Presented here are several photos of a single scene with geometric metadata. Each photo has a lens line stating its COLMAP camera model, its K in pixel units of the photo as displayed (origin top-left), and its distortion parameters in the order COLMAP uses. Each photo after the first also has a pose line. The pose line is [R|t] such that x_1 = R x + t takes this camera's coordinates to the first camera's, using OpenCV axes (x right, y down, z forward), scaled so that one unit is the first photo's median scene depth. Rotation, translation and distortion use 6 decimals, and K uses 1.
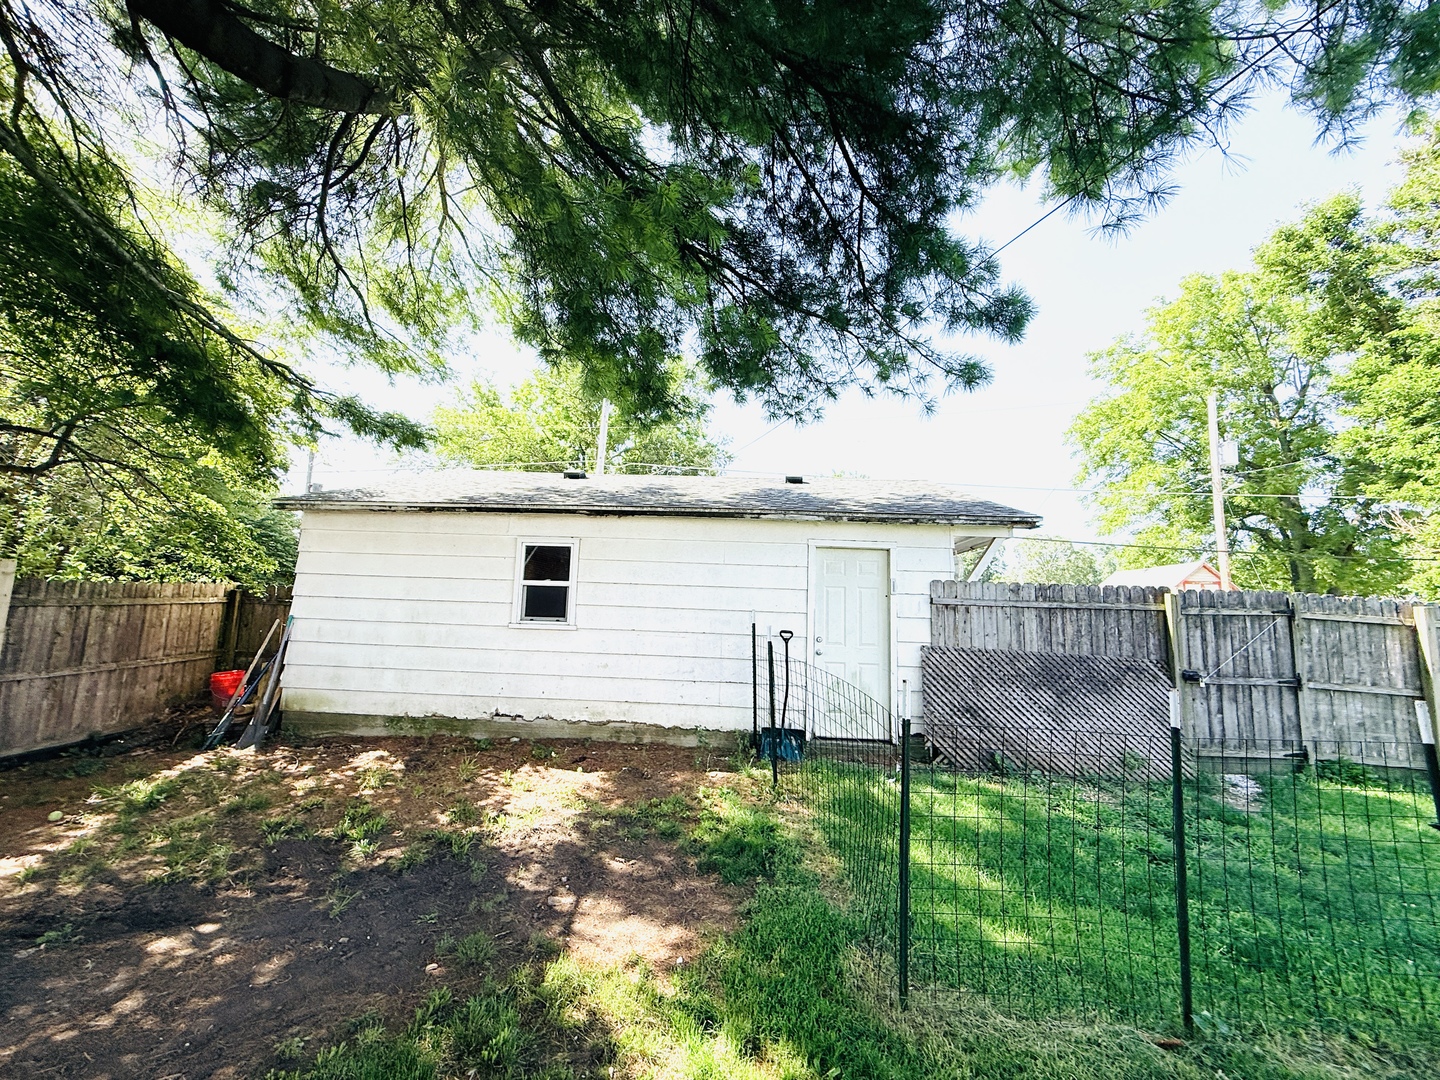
lens RADIAL K [[572.1, 0, 714.3], [0, 572.1, 536.5], [0, 0, 1]] dist [0.002037, -0.000398]
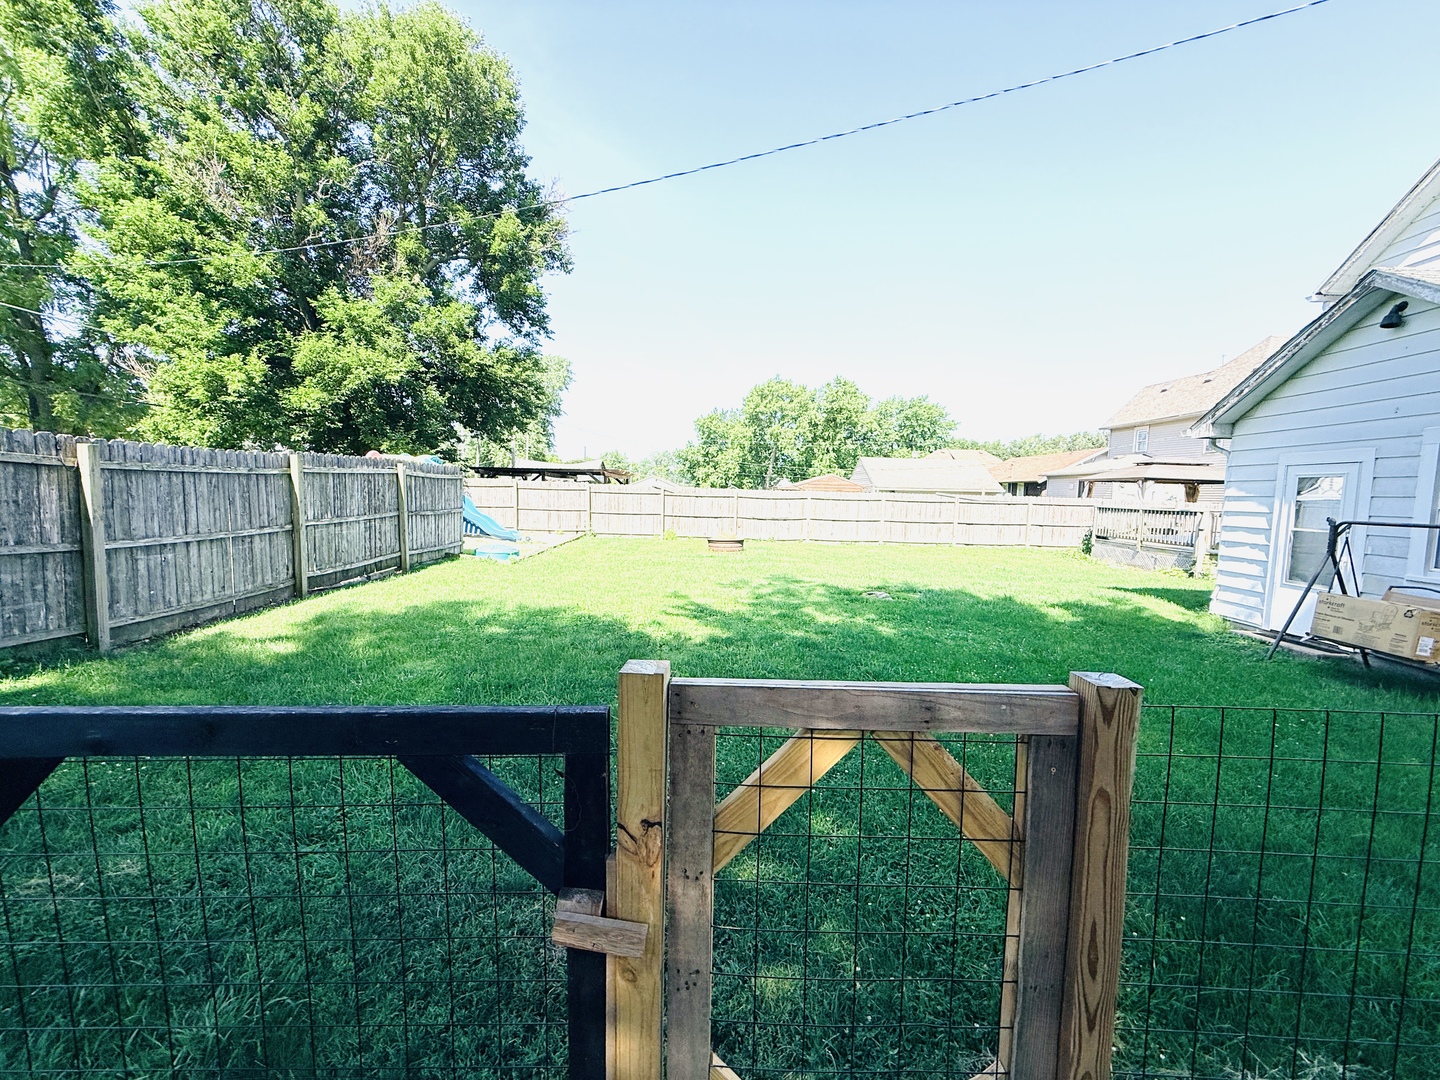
lens RADIAL K [[572.1, 0, 707.9], [0, 572.1, 540.4], [0, 0, 1]] dist [0.002037, -0.000398]
pose [[-0.058841, -0.117849, 0.991287, 0.128502], [-0.158863, 0.981458, 0.107250, 0.010455], [-0.985546, -0.151168, -0.076472, 0.058668]]
